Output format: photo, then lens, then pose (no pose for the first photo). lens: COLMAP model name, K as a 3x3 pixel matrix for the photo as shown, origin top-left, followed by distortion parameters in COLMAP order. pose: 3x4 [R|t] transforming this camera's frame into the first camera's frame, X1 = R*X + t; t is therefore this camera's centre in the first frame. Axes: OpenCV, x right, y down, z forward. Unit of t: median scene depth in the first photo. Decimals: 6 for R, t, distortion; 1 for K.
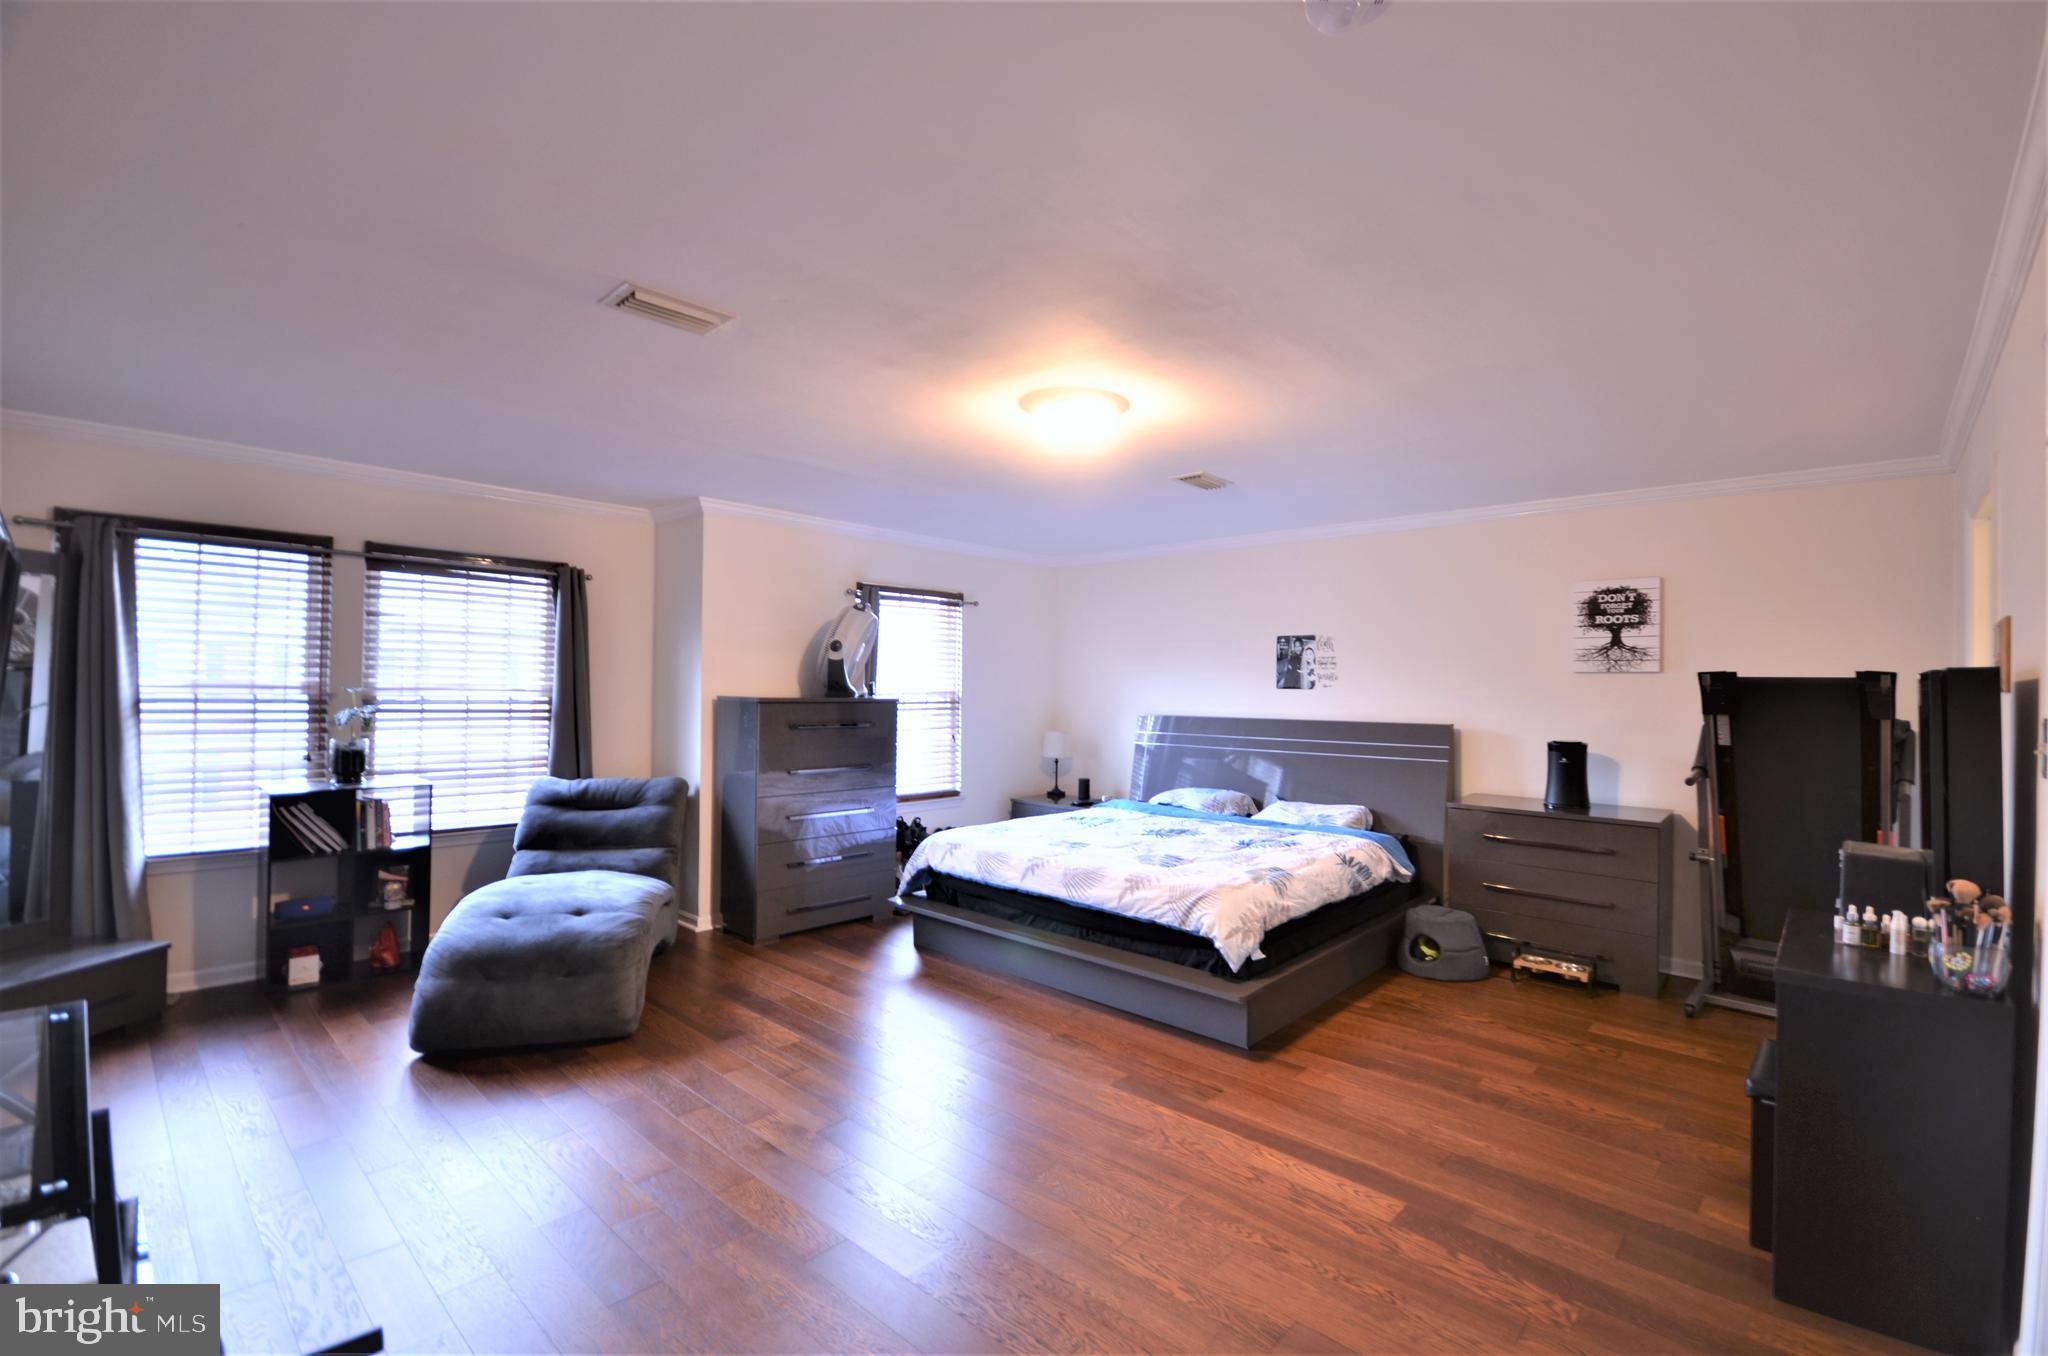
lens RADIAL K [[900.0, 0, 1047.7], [0, 900.0, 680.7], [0, 0, 1]] dist [0.001024, -0.000012]
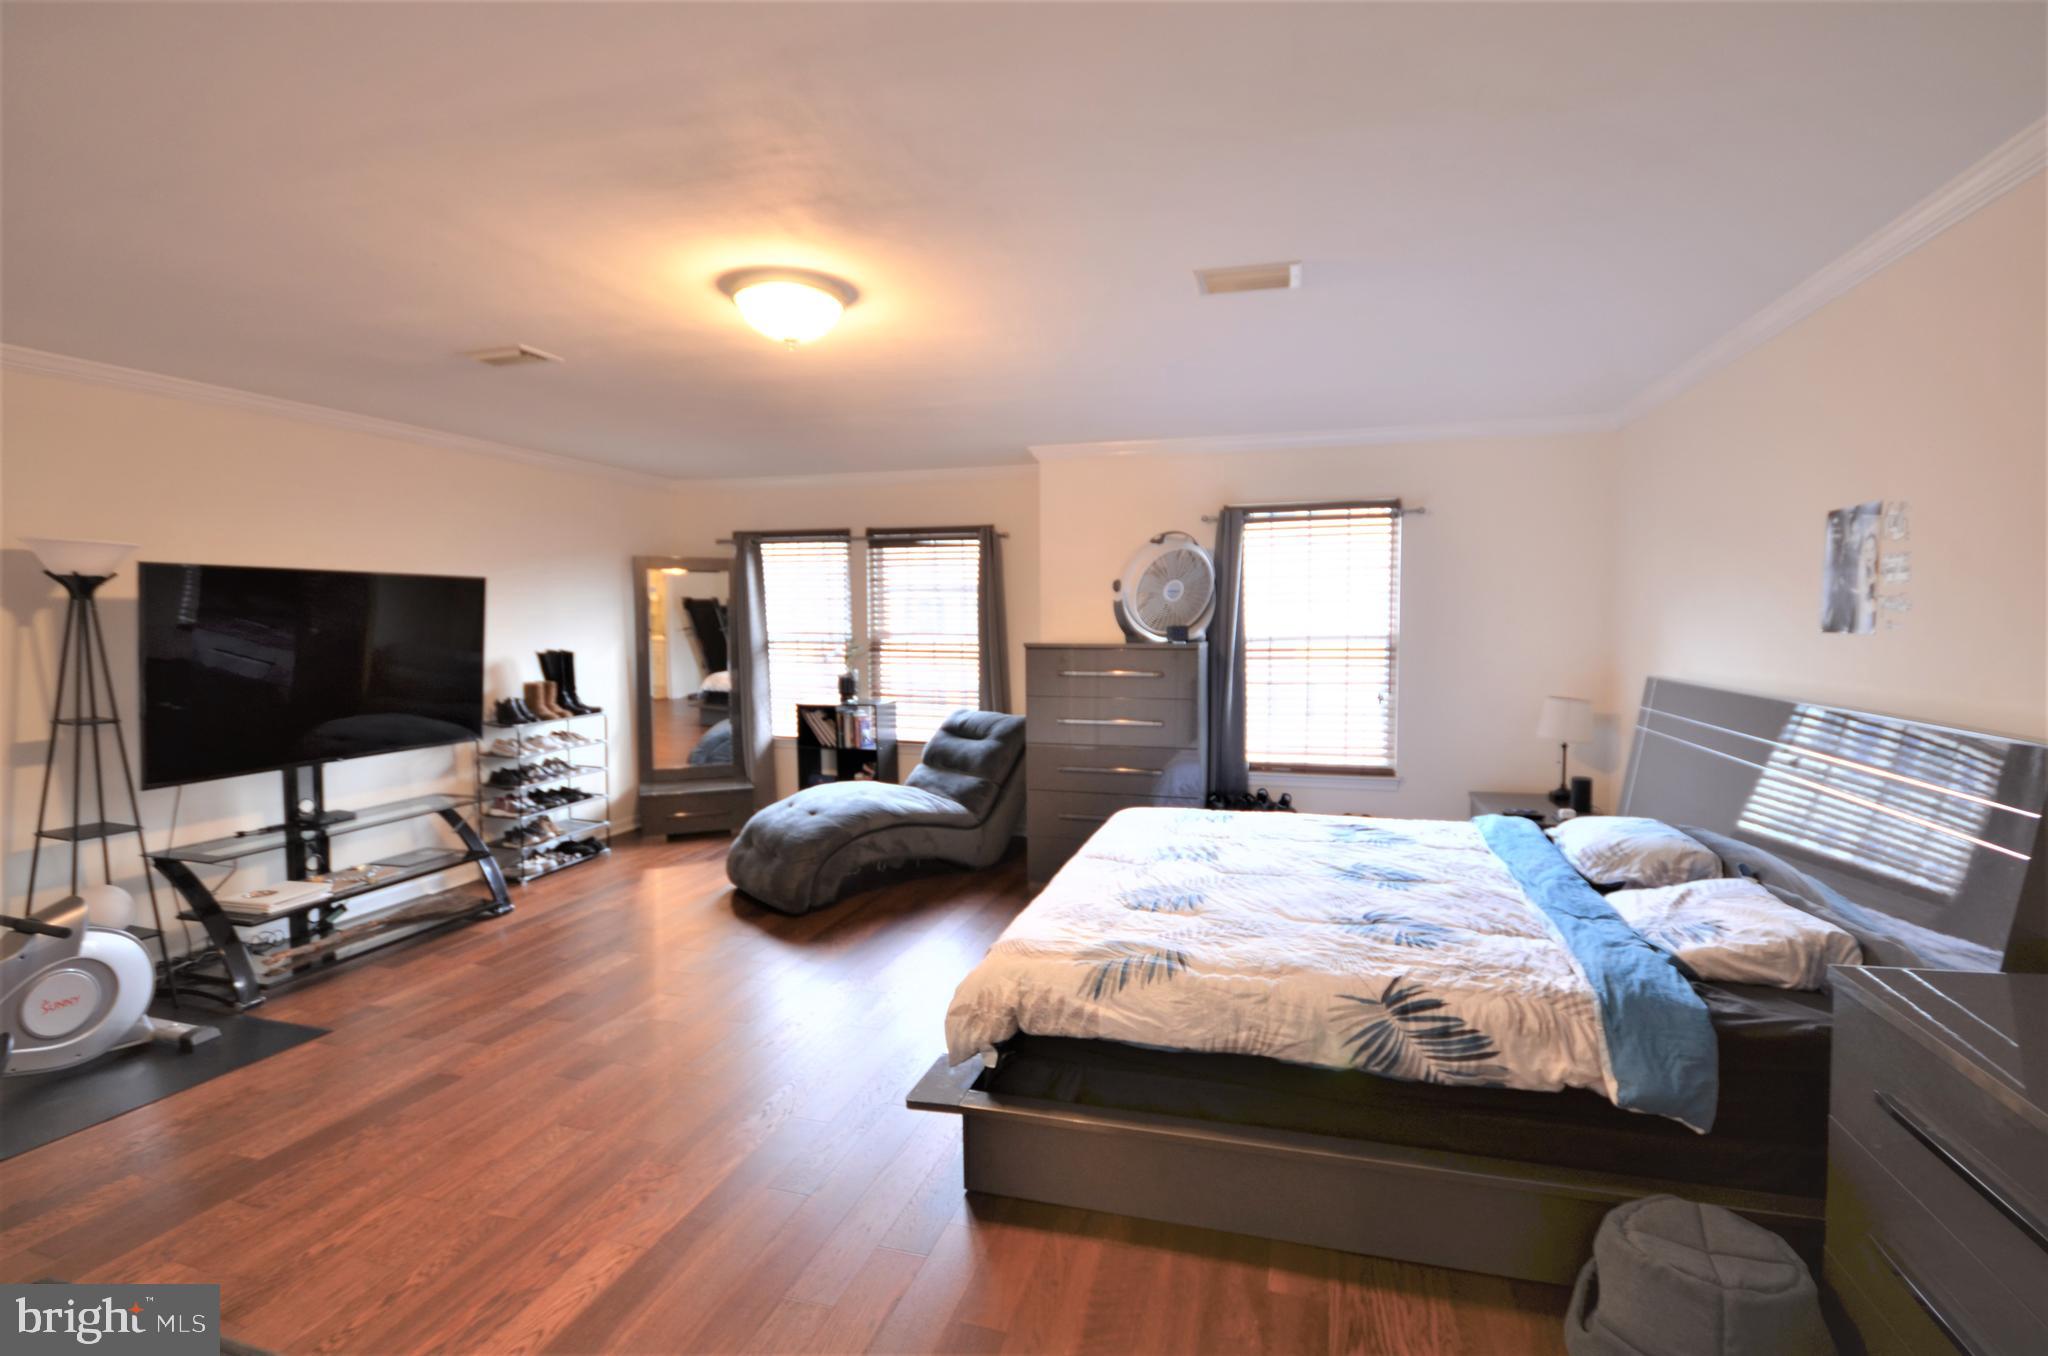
lens RADIAL K [[927.3, 0, 1058.3], [0, 927.3, 677.1], [0, 0, 1]] dist [-0.005840, -0.001221]
pose [[0.447968, 0.044167, -0.892958, 0.644386], [0.016507, 0.998200, 0.057653, -0.002338], [0.893897, -0.040566, 0.446433, 0.593402]]
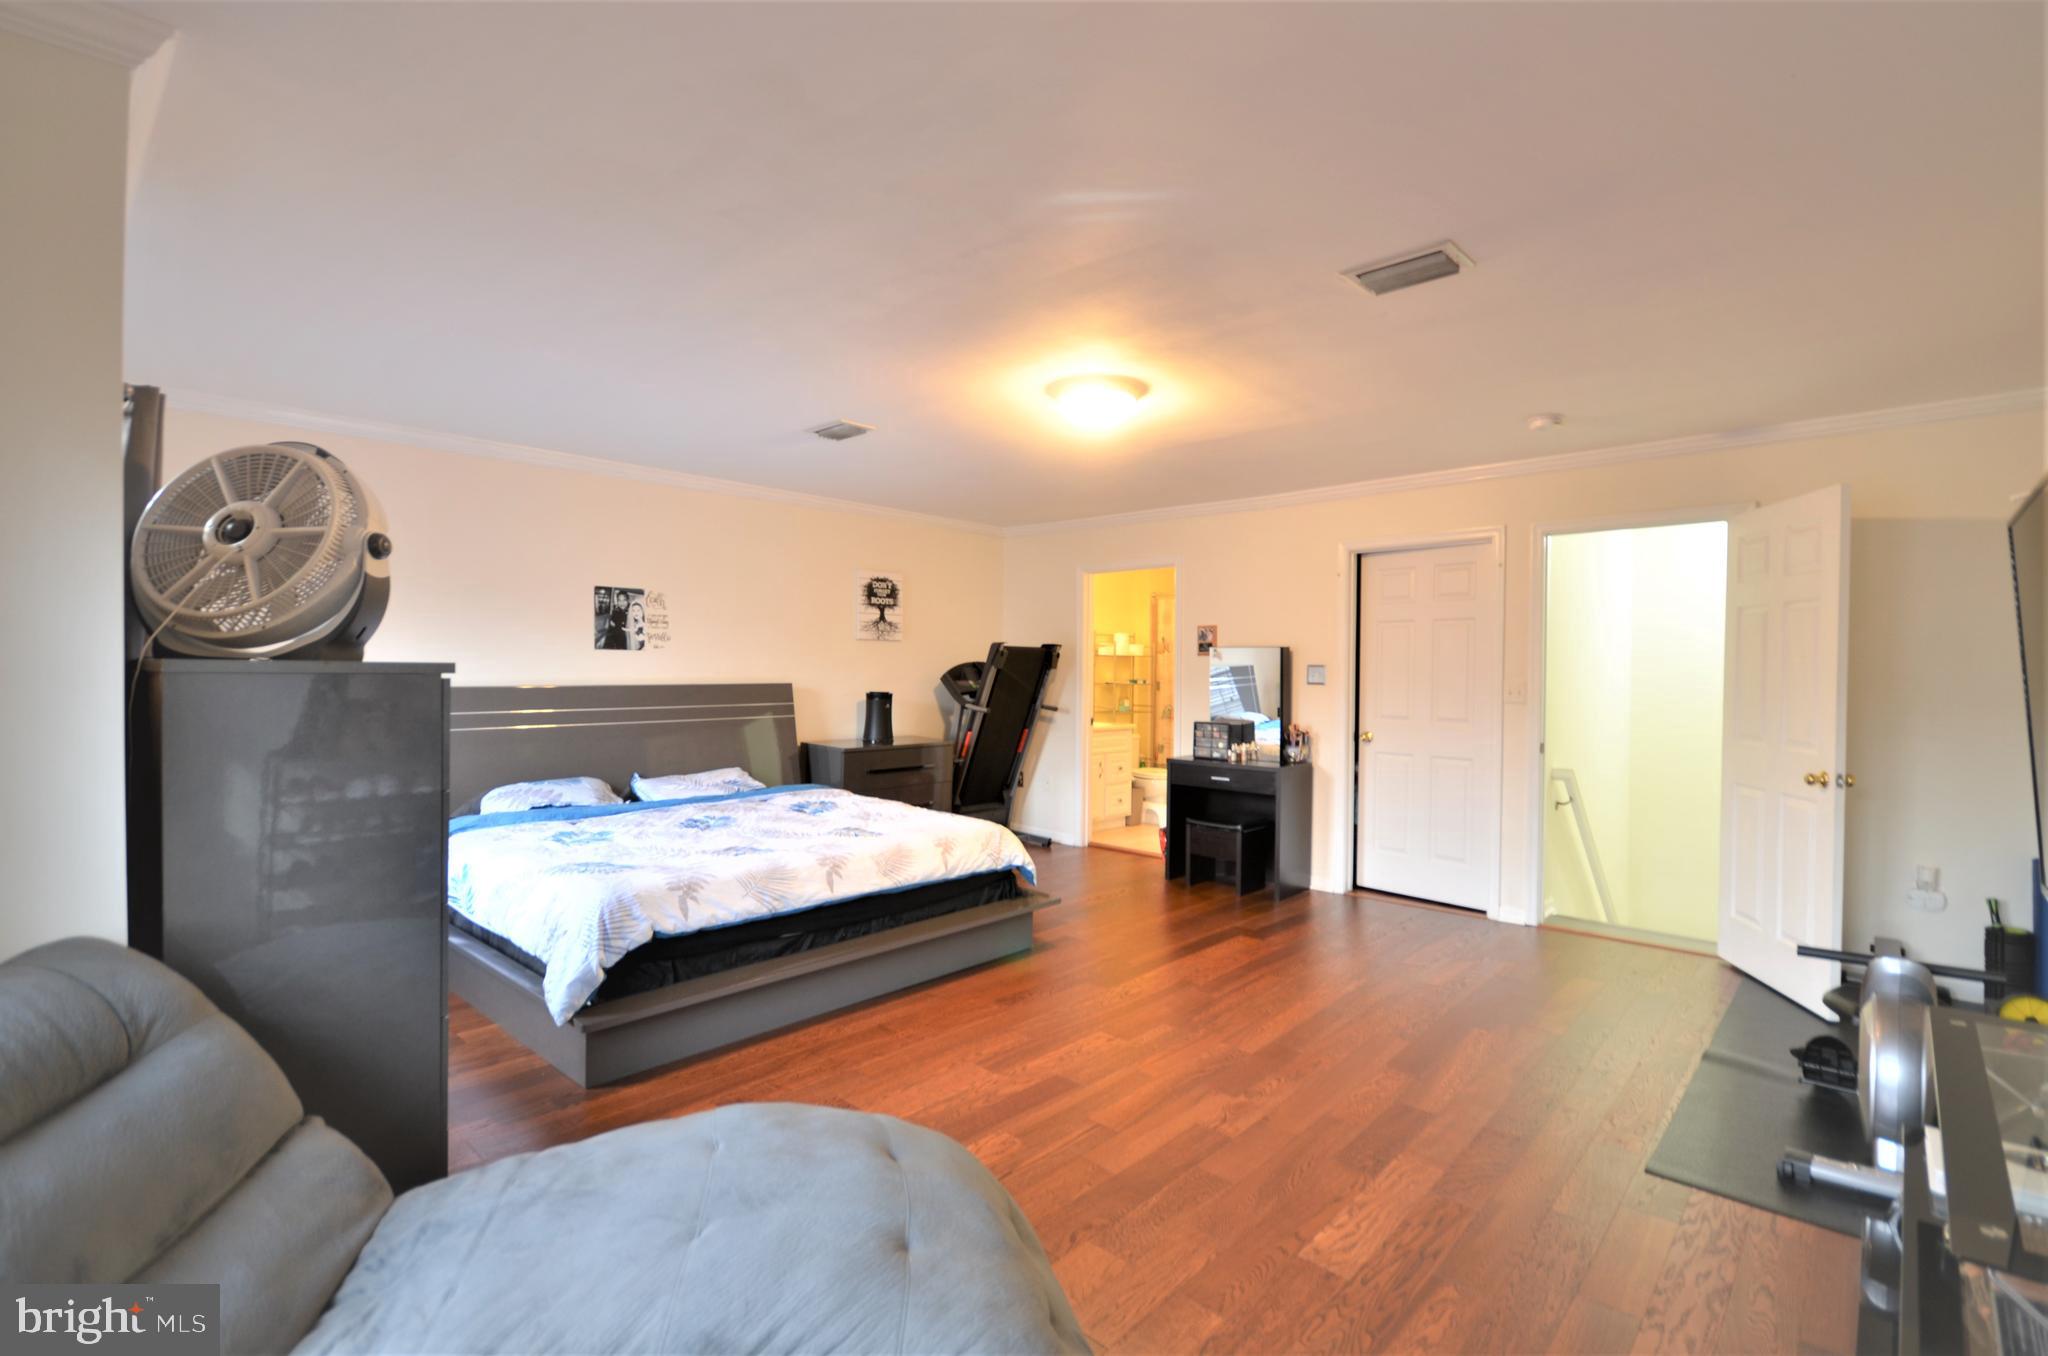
lens RADIAL K [[927.3, 0, 1058.3], [0, 927.3, 677.1], [0, 0, 1]] dist [-0.005840, -0.001221]
pose [[-0.009612, -0.022525, 0.999700, -0.783981], [-0.015599, 0.999628, 0.022374, 0.011616], [-0.999832, -0.015380, -0.009960, 0.750255]]
